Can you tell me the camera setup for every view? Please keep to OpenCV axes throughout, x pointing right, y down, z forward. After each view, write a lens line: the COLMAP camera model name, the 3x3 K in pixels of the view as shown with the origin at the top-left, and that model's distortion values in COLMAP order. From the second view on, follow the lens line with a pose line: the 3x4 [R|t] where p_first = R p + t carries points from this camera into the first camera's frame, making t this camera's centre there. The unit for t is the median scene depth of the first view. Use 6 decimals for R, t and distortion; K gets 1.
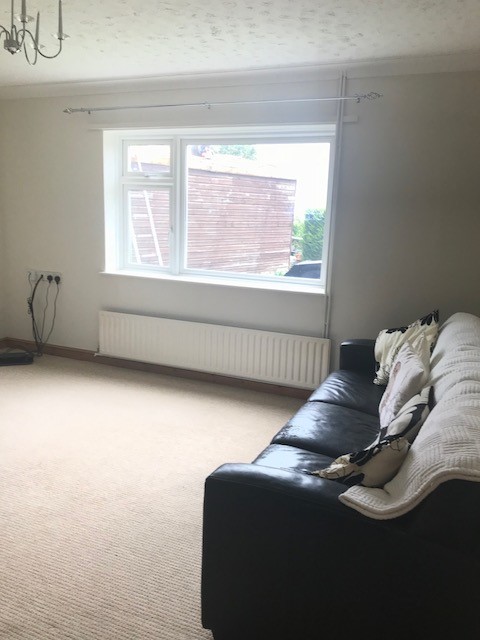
lens RADIAL K [[525.8, 0, 239.6], [0, 525.8, 319.9], [0, 0, 1]] dist [0.005159, 0.018408]
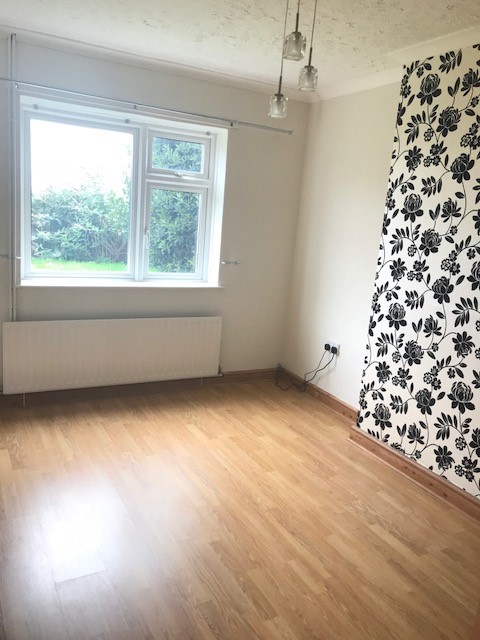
lens RADIAL K [[525.8, 0, 239.4], [0, 525.8, 319.6], [0, 0, 1]] dist [0.005159, 0.018408]
pose [[0.630191, -0.138953, 0.763906, -0.707724], [0.103551, 0.990108, 0.094673, -0.088483], [-0.769504, 0.019441, 0.638346, 0.299619]]
